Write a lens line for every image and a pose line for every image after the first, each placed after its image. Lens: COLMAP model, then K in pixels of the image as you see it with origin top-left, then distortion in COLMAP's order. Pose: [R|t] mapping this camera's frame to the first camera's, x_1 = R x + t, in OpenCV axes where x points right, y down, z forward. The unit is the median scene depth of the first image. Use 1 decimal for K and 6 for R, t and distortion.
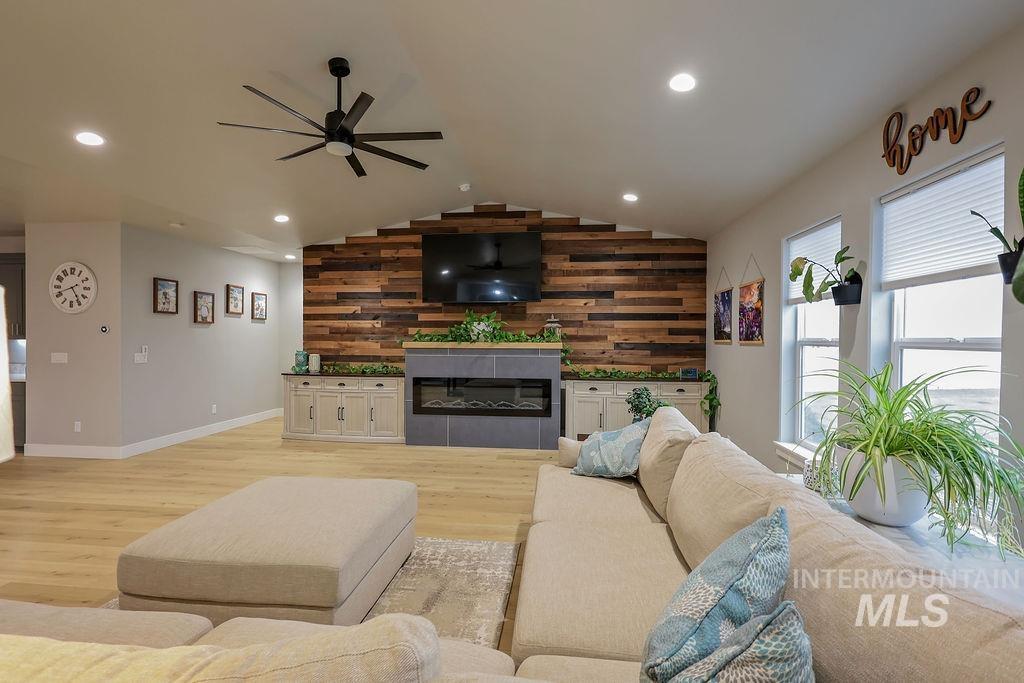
lens RADIAL K [[467.6, 0, 512.0], [0, 467.6, 341.5], [0, 0, 1]] dist [0.000866, 0.000249]
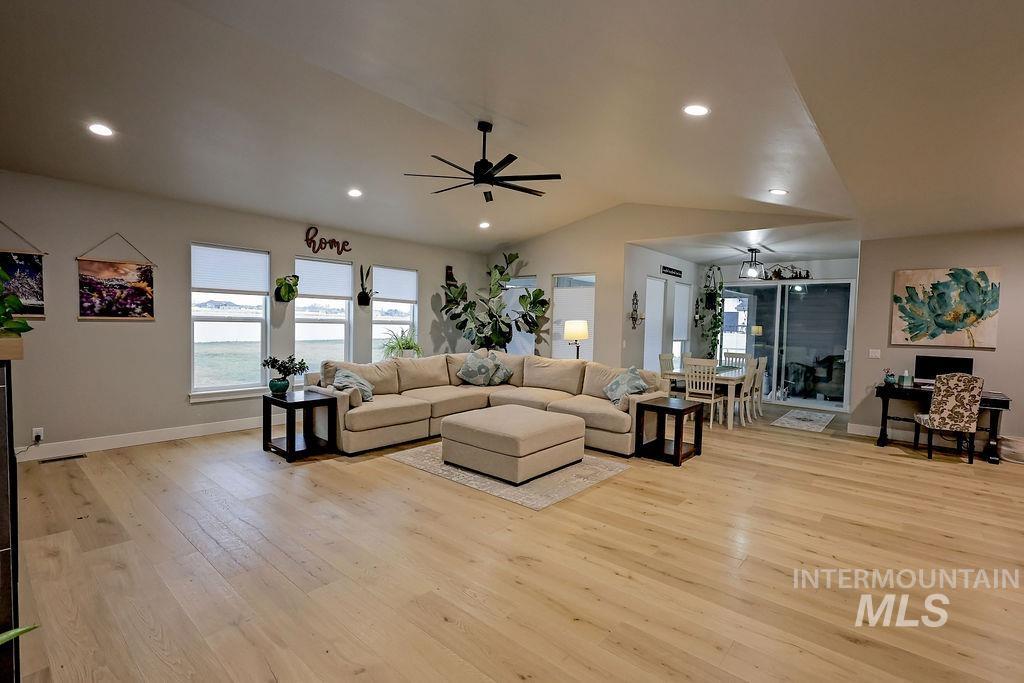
lens RADIAL K [[467.6, 0, 512.0], [0, 467.6, 341.5], [0, 0, 1]] dist [0.000866, 0.000249]
pose [[-0.827970, -0.052058, 0.558351, -1.269698], [-0.025365, 0.998139, 0.055448, -0.045191], [-0.560199, 0.031746, -0.827750, 2.177708]]
